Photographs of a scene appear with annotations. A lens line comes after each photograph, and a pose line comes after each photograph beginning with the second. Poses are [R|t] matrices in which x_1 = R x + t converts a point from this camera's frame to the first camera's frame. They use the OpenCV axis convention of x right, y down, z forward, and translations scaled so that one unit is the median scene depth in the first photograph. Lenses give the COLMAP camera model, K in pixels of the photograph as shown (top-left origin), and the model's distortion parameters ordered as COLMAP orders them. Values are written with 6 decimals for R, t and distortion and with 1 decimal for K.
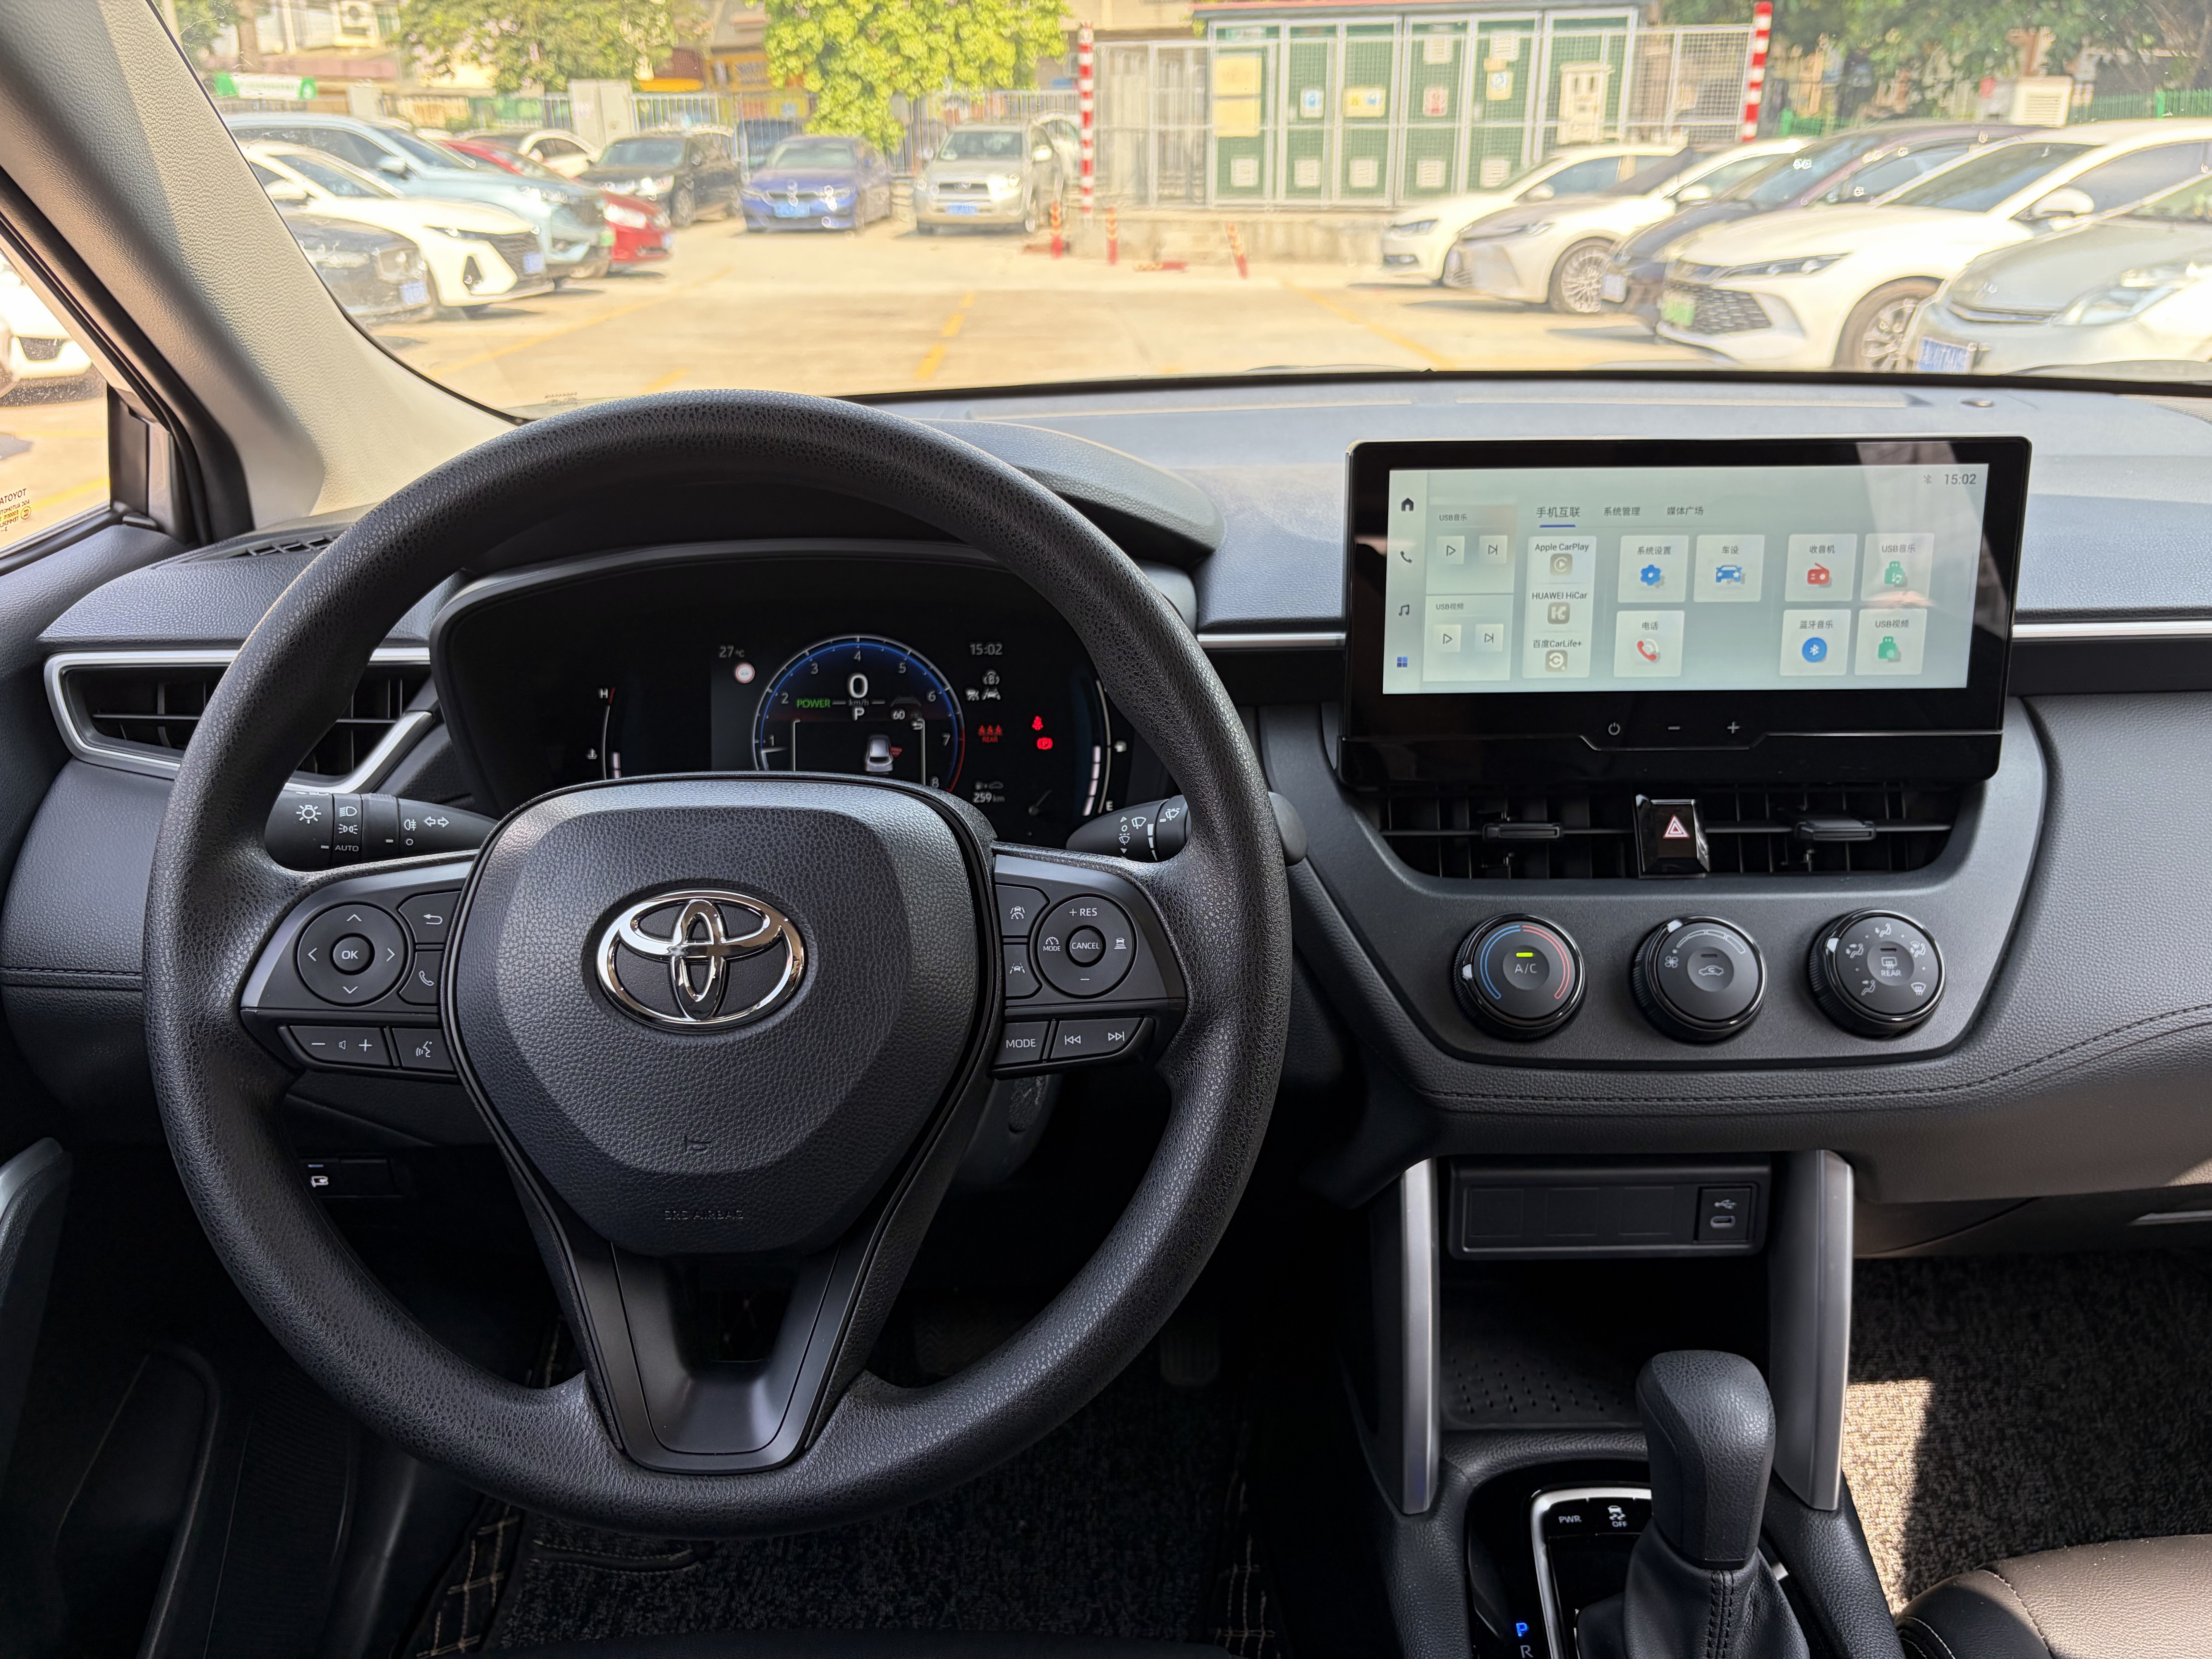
lens RADIAL K [[1703.0, 0, 1108.2], [0, 1703.0, 838.5], [0, 0, 1]] dist [0.006616, -0.000223]
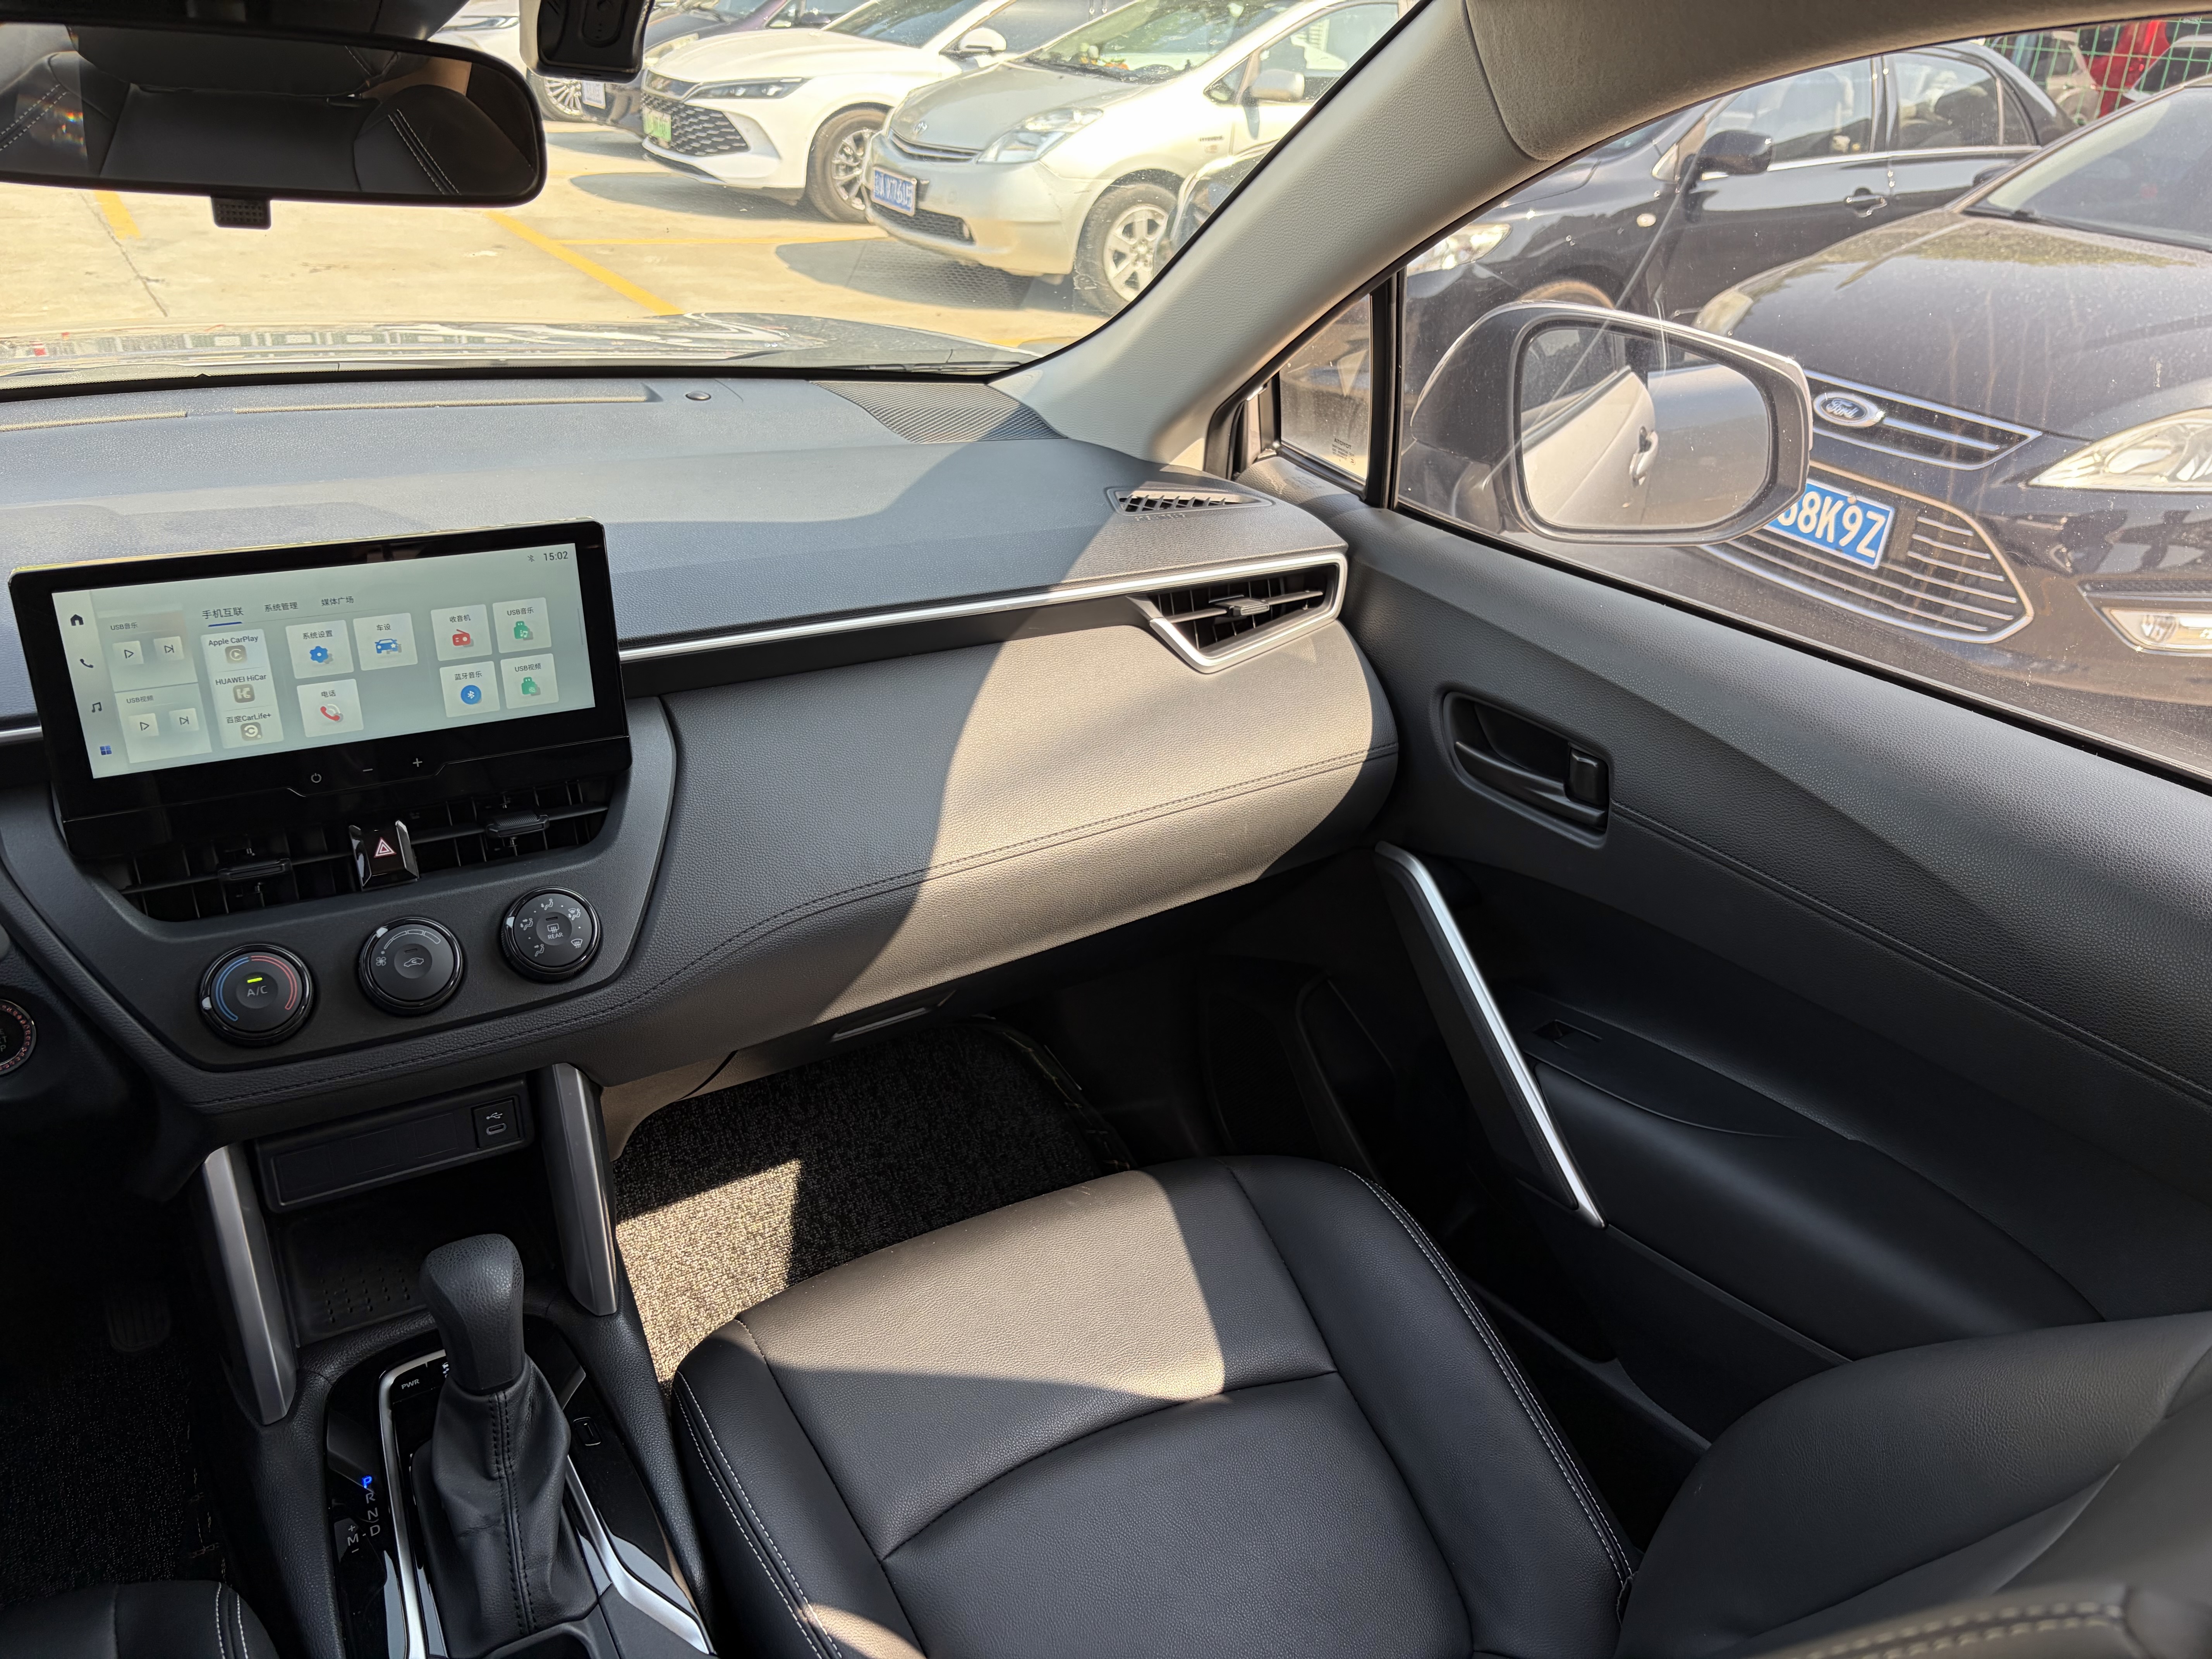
lens RADIAL K [[1686.0, 0, 1113.1], [0, 1686.0, 838.1], [0, 0, 1]] dist [0.014795, -0.001454]
pose [[0.859963, -0.173564, 0.479936, 0.166667], [0.118515, 0.982603, 0.142991, -0.108108], [-0.496405, -0.066087, 0.865572, -0.296476]]
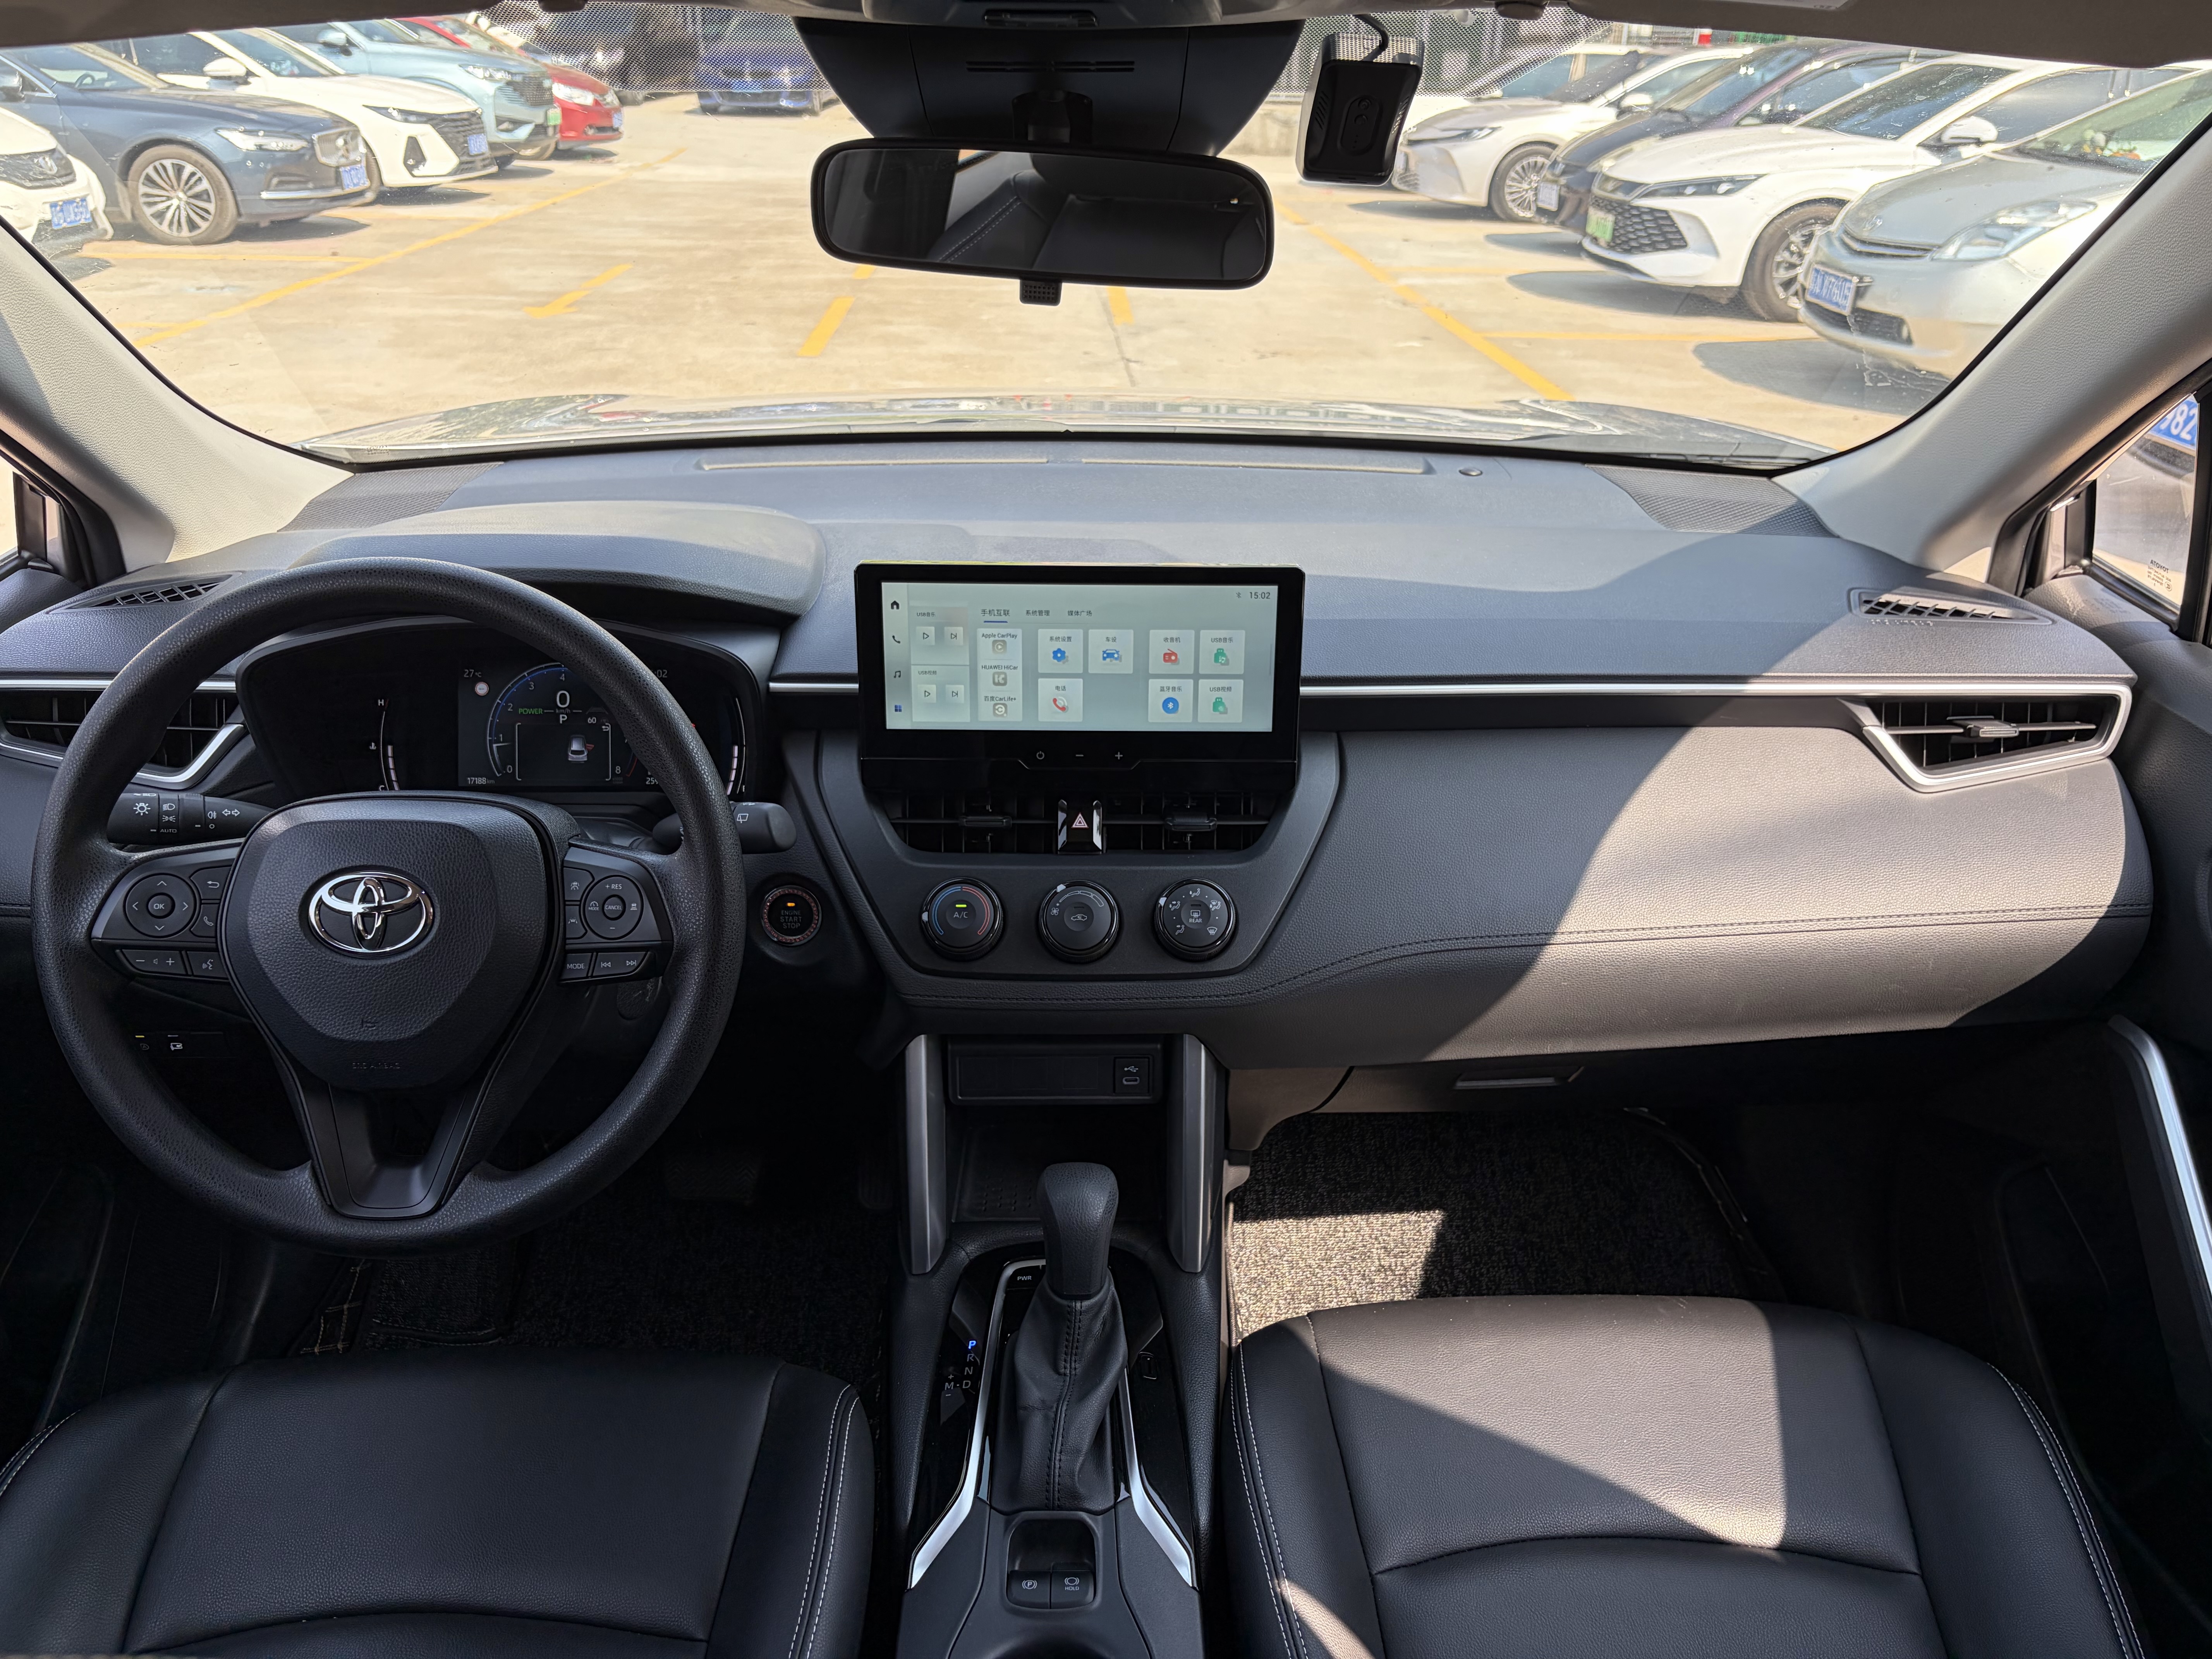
lens RADIAL K [[1683.2, 0, 1106.0], [0, 1683.2, 829.5], [0, 0, 1]] dist [0.062296, -0.081798]
pose [[0.999703, 0.013604, 0.020236, 0.274422], [-0.014807, 0.998056, 0.060537, -0.075467], [-0.019373, -0.060819, 0.997961, -0.409769]]
